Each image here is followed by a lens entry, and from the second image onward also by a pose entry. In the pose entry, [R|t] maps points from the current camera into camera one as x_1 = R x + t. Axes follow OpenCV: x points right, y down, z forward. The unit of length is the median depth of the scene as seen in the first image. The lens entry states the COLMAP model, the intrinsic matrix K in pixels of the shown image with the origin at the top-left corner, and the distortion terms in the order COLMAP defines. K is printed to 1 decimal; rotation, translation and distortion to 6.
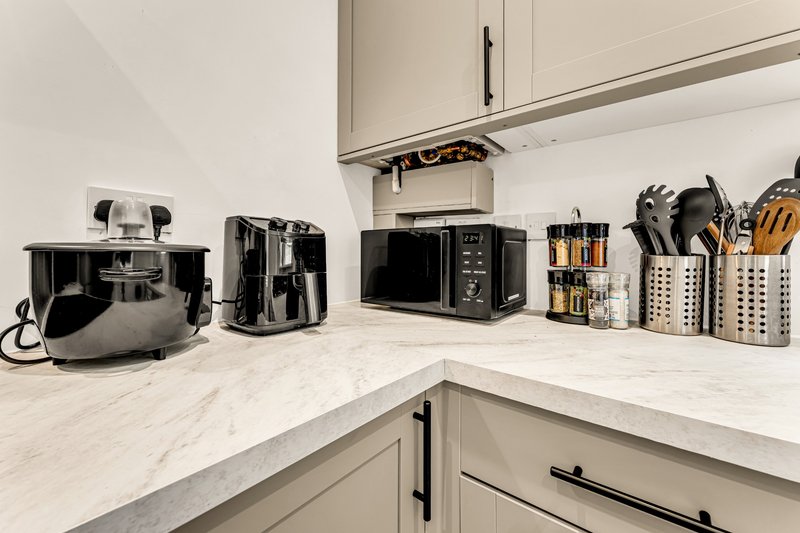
lens RADIAL K [[327.5, 0, 398.8], [0, 327.5, 254.2], [0, 0, 1]] dist [0.000242, -0.000051]
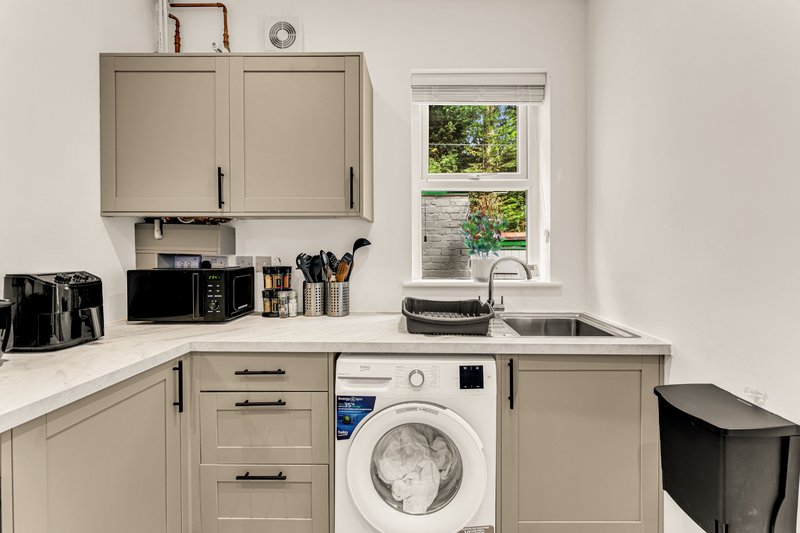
lens RADIAL K [[331.1, 0, 418.7], [0, 331.1, 253.9], [0, 0, 1]] dist [-0.000244, -0.000278]
pose [[0.782601, -0.010979, 0.622427, -0.026707], [0.006405, 0.999934, 0.009585, -0.197626], [-0.622491, -0.003515, 0.782619, -1.191074]]
